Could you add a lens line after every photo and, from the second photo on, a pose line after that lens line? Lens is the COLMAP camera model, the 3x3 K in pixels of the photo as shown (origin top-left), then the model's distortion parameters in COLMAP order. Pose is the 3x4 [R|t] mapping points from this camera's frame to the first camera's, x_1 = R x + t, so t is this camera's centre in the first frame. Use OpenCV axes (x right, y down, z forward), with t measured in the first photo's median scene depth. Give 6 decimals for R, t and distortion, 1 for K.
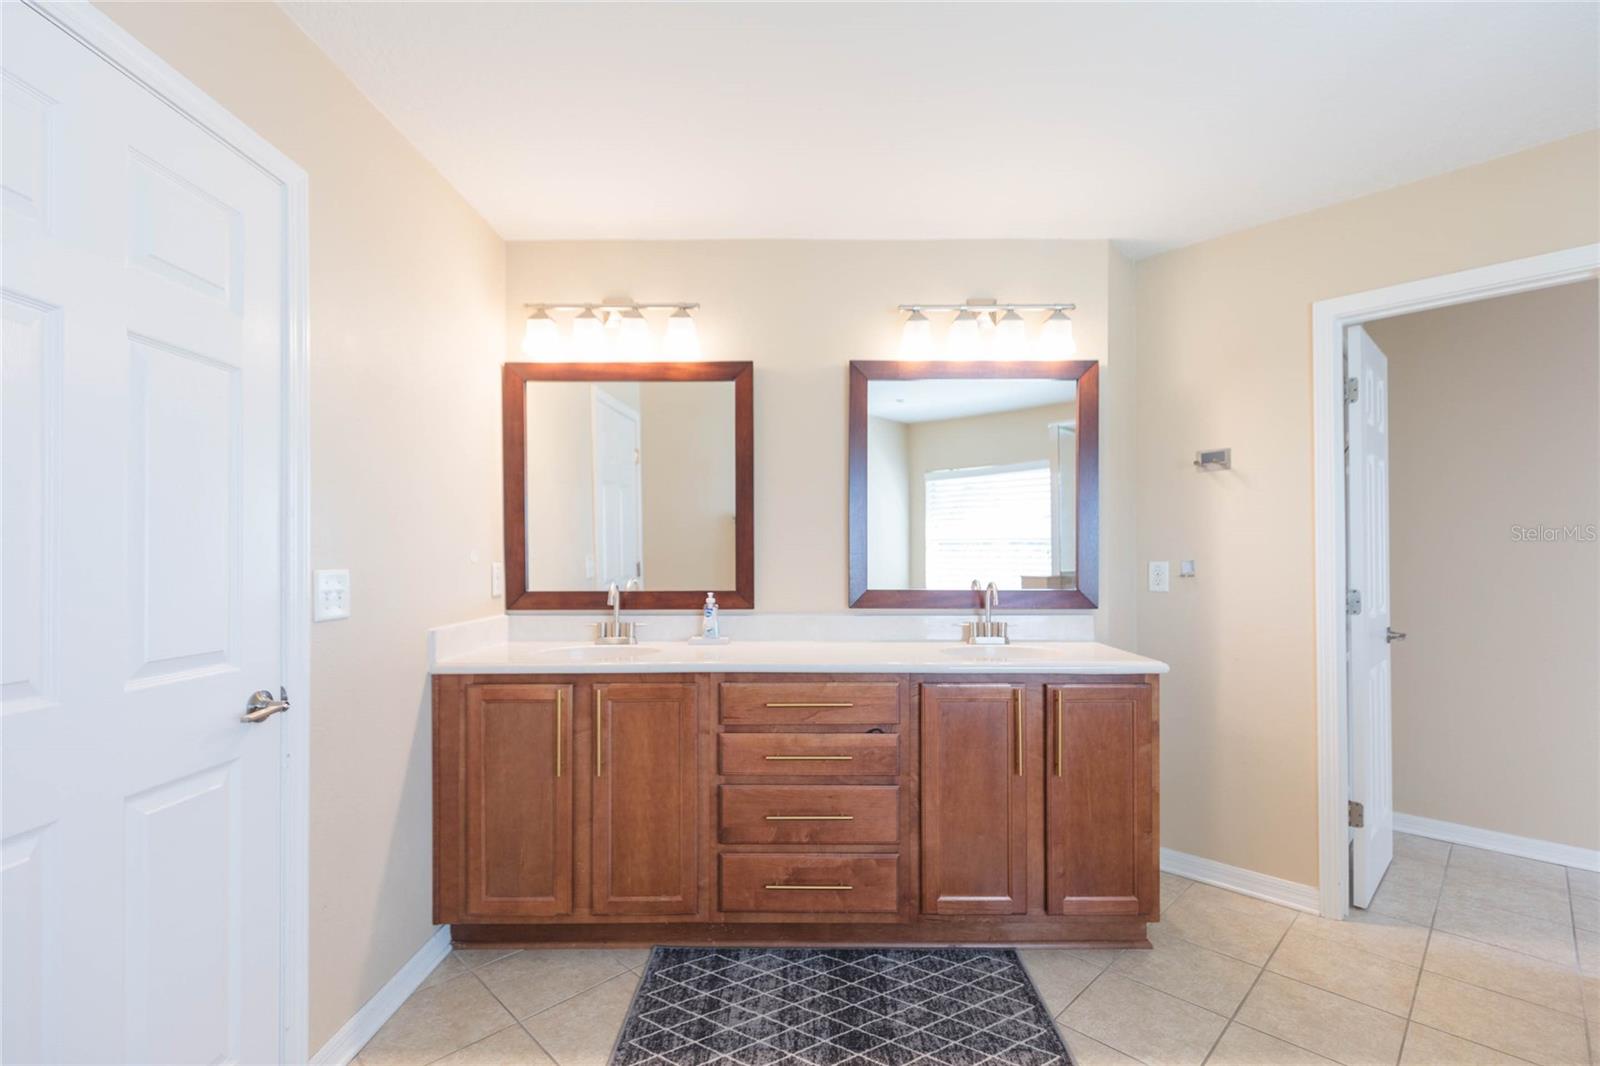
lens RADIAL K [[734.9, 0, 809.0], [0, 734.9, 544.6], [0, 0, 1]] dist [0.000635, -0.002228]
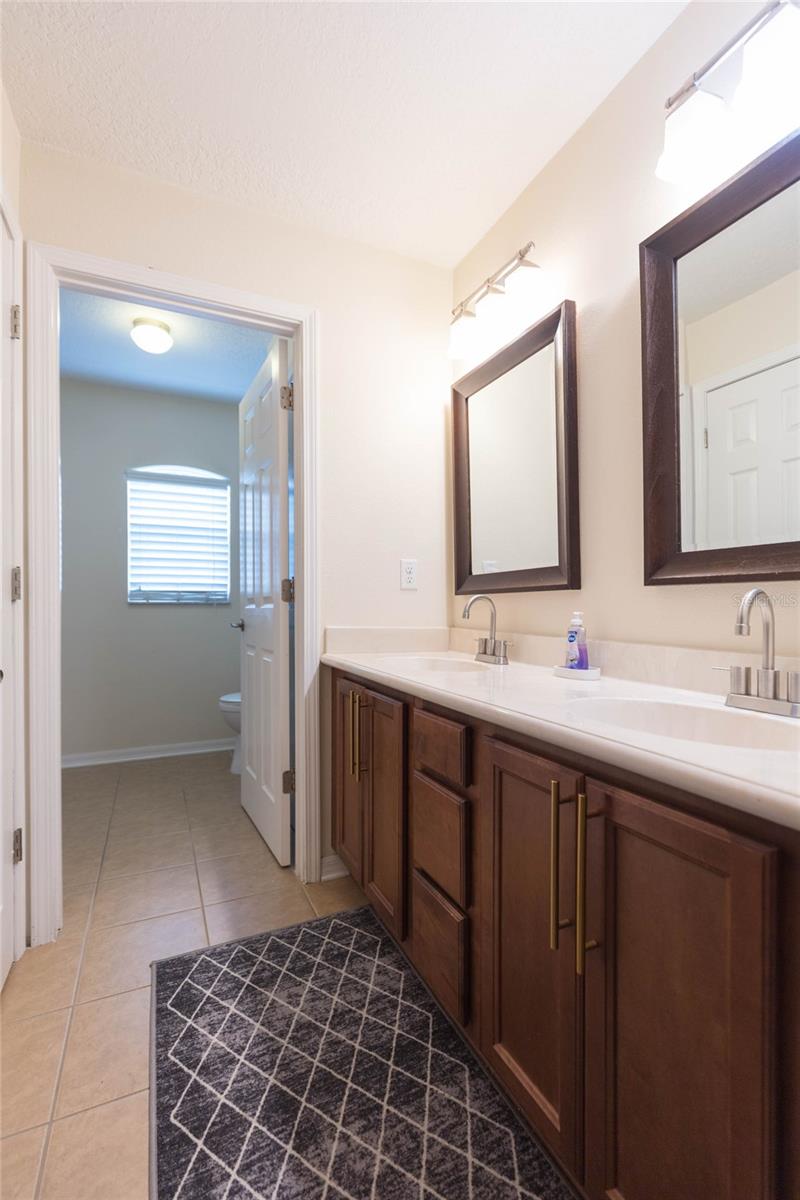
lens RADIAL K [[551.2, 0, 388.7], [0, 551.2, 593.5], [0, 0, 1]] dist [0.000635, -0.002228]
pose [[0.429613, -0.009897, -0.902959, 0.539243], [0.013467, 0.999899, -0.004552, 0.113715], [0.902913, -0.010205, 0.429703, 0.722280]]
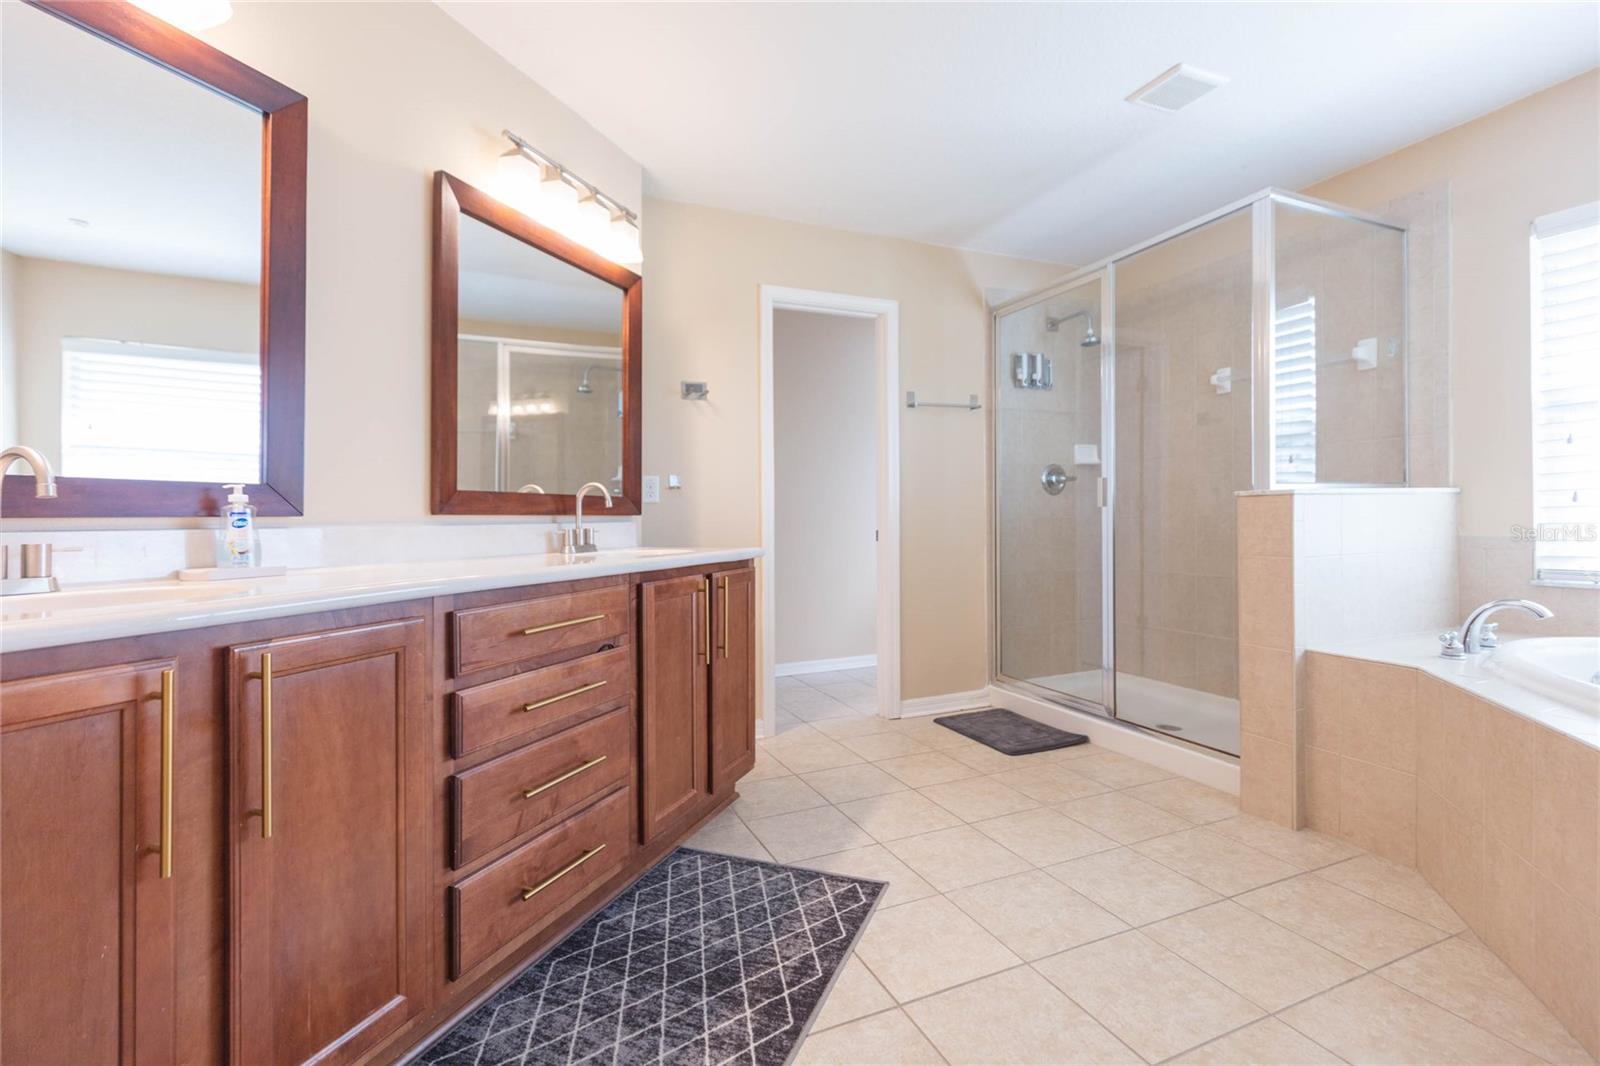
lens RADIAL K [[734.9, 0, 794.6], [0, 734.9, 518.0], [0, 0, 1]] dist [0.000635, -0.002228]
pose [[0.349258, 0.001586, 0.937025, -0.604826], [0.003779, 0.999988, -0.003101, 0.113317], [-0.937019, 0.004624, 0.349248, 0.516203]]
